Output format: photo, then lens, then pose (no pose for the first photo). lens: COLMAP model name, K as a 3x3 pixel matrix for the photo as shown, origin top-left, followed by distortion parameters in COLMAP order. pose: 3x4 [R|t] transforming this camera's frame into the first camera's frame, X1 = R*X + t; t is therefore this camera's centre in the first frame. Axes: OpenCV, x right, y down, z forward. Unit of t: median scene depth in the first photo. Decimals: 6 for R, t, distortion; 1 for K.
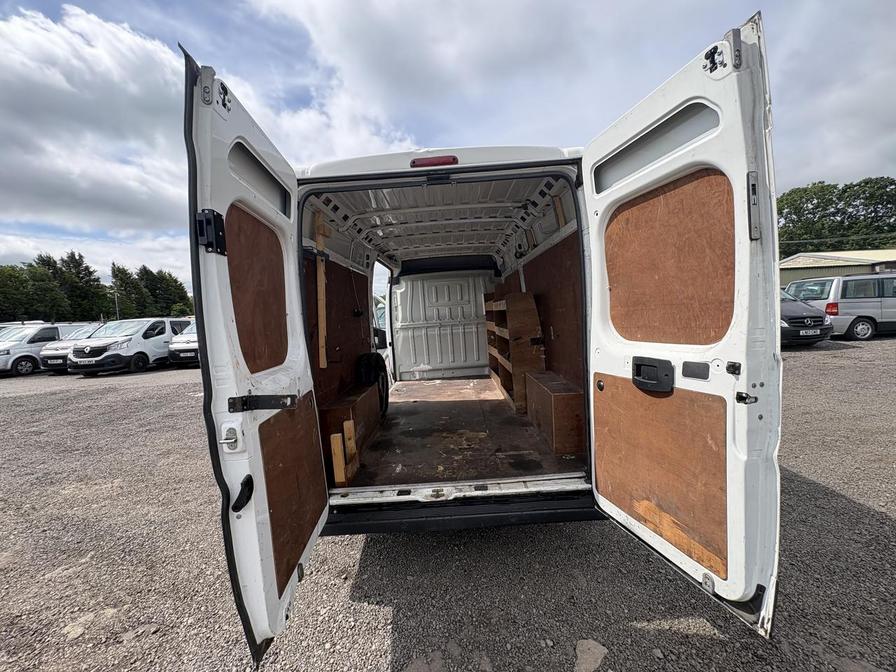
lens RADIAL K [[359.7, 0, 446.7], [0, 359.7, 336.4], [0, 0, 1]] dist [0.005905, -0.001862]
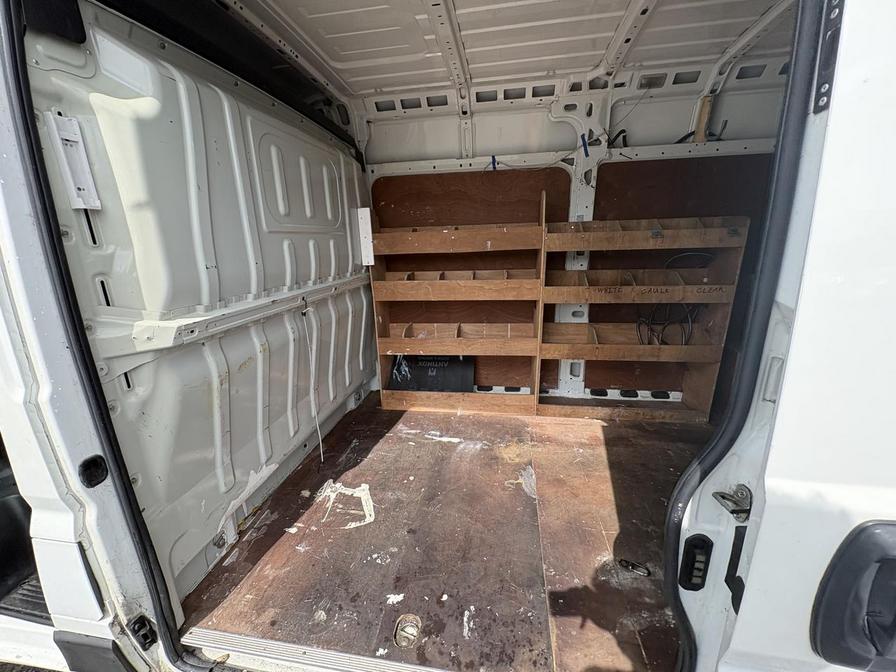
lens RADIAL K [[359.7, 0, 447.2], [0, 359.7, 335.0], [0, 0, 1]] dist [0.005905, -0.001862]
pose [[0.157569, -0.193266, 0.968411, -0.272817], [0.082117, 0.979830, 0.182183, -0.049448], [-0.984088, 0.050816, 0.170261, 0.848767]]
